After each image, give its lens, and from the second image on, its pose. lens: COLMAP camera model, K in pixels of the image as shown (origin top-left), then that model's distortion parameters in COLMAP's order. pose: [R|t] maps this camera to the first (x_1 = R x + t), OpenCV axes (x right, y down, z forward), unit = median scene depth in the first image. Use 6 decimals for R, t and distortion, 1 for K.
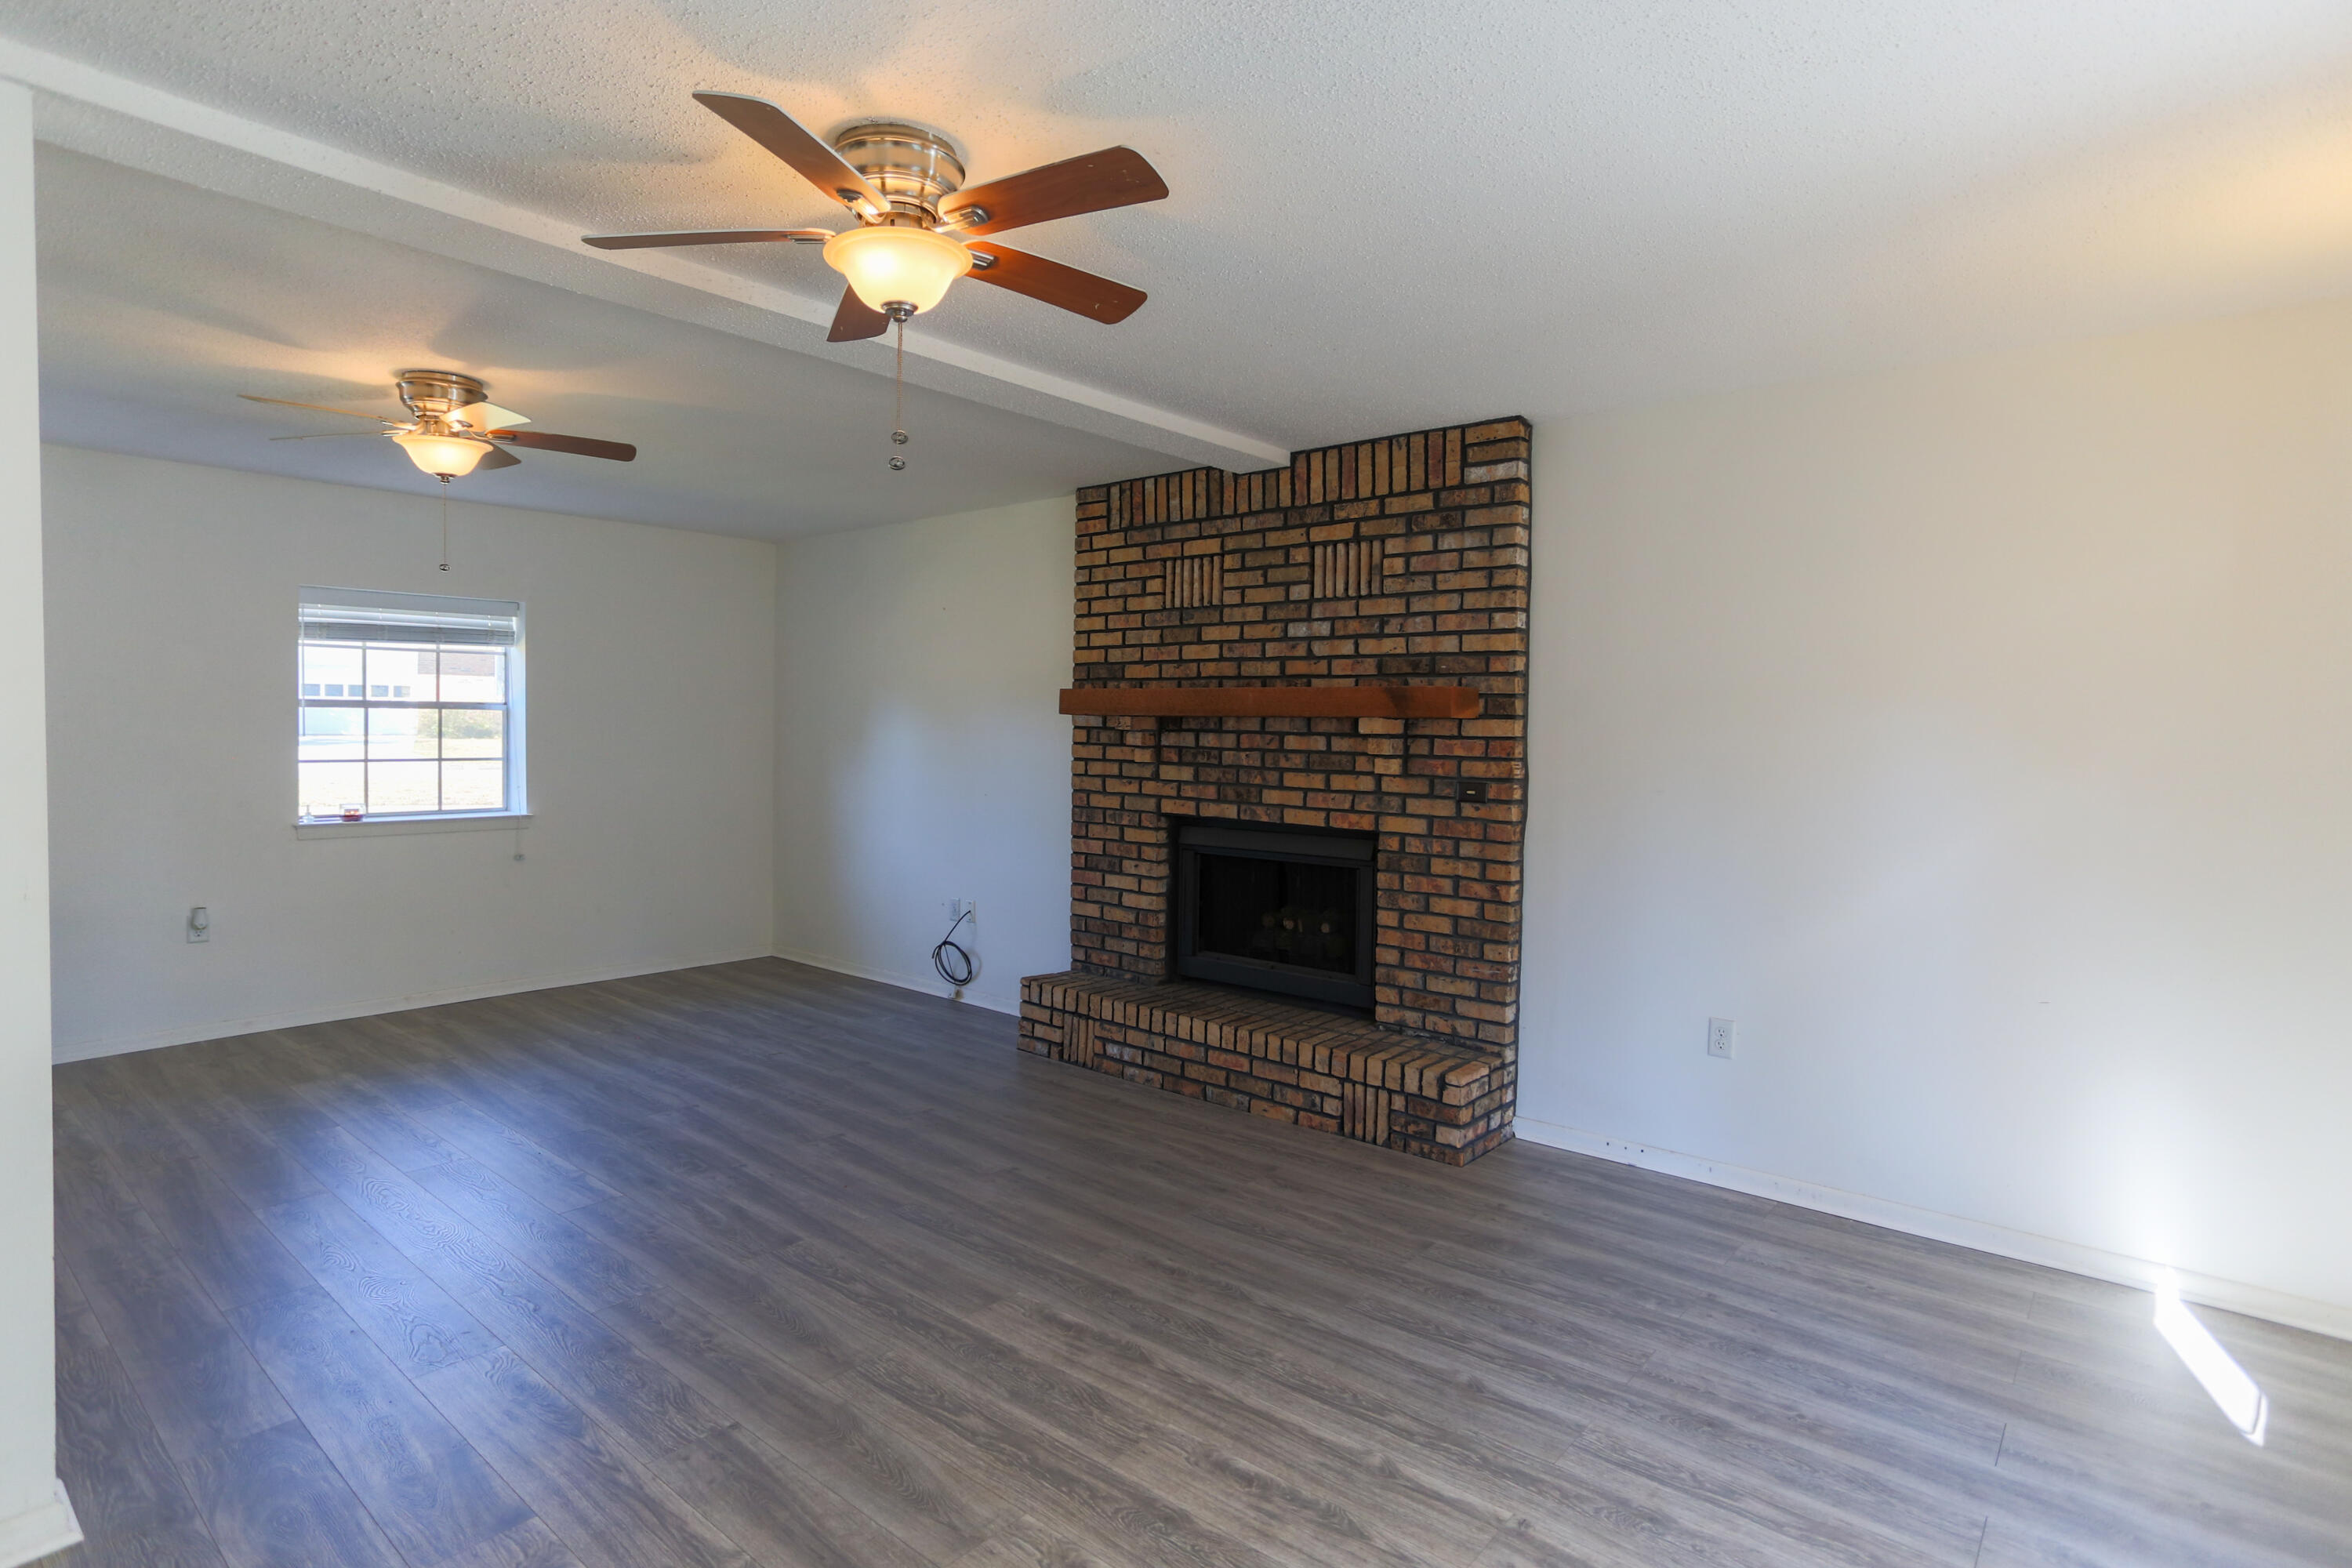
lens RADIAL K [[1229.4, 0, 1180.7], [0, 1229.4, 760.6], [0, 0, 1]] dist [-0.048854, 0.035741]
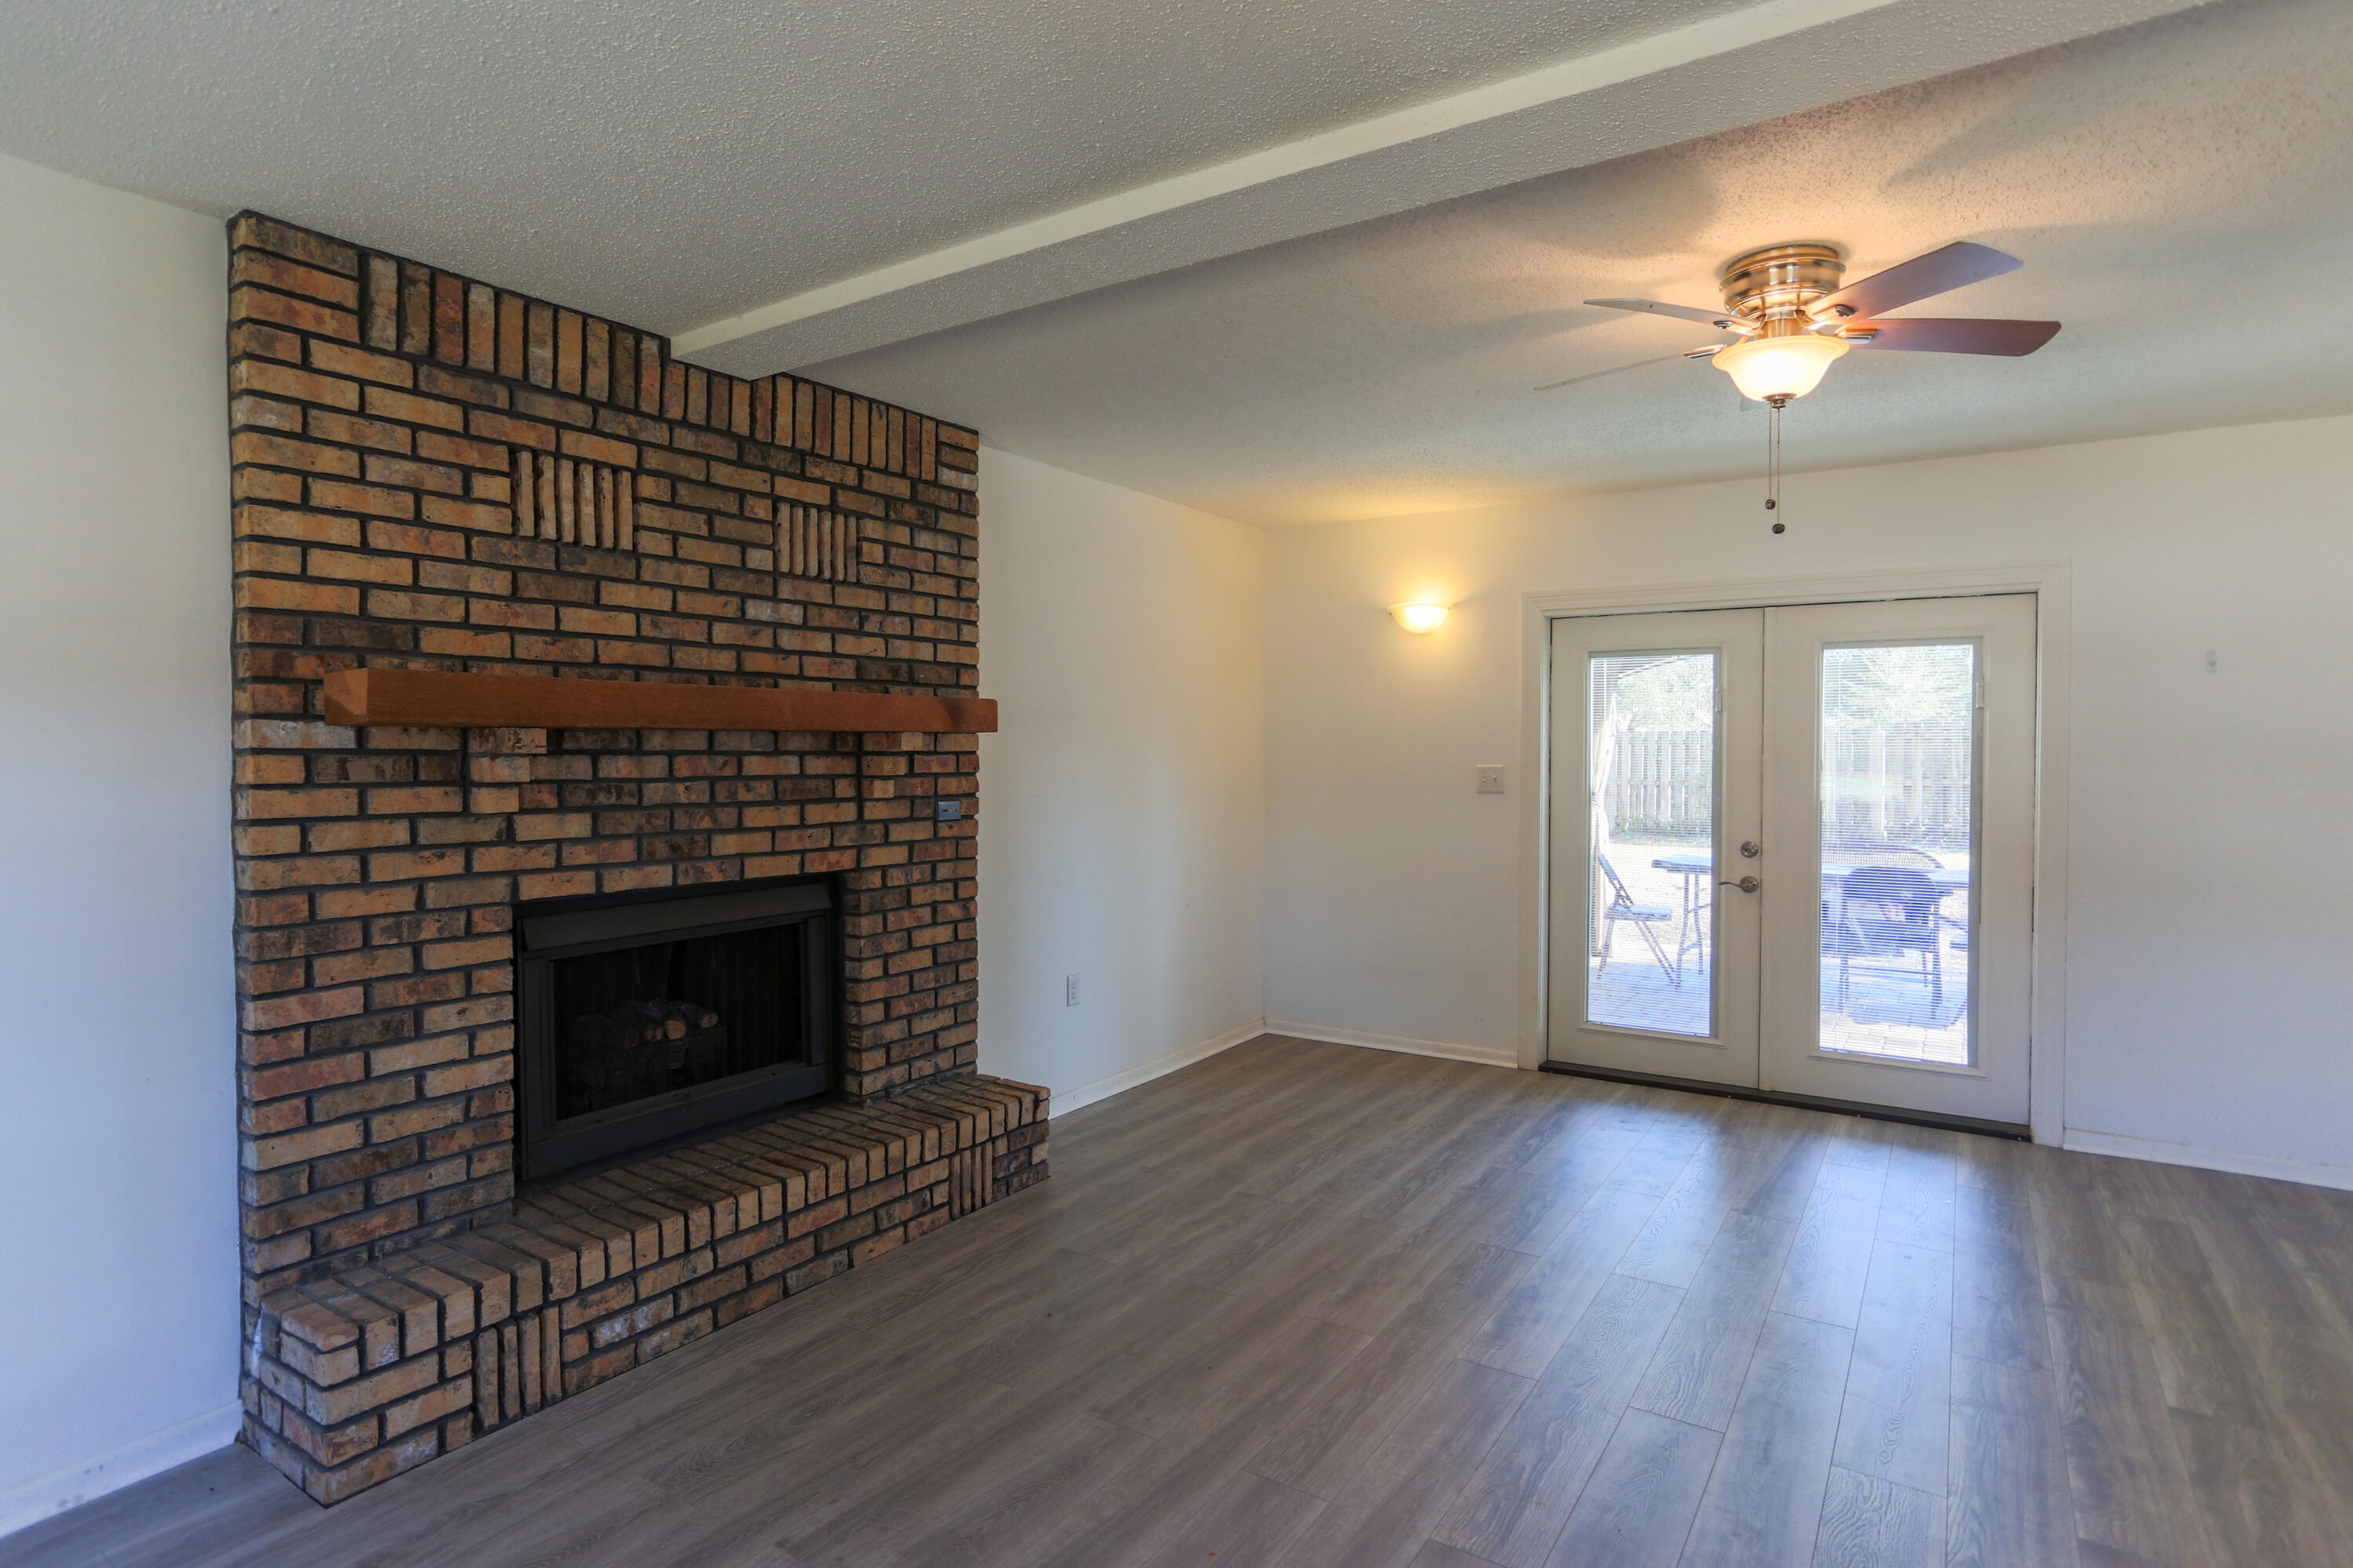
lens RADIAL K [[1229.8, 0, 1181.2], [0, 1229.8, 760.6], [0, 0, 1]] dist [-0.048854, 0.035741]
pose [[-0.123622, -0.025907, 0.991991, -0.657443], [0.026948, 0.999203, 0.029454, -0.032337], [-0.991963, 0.030373, -0.122826, 0.846621]]
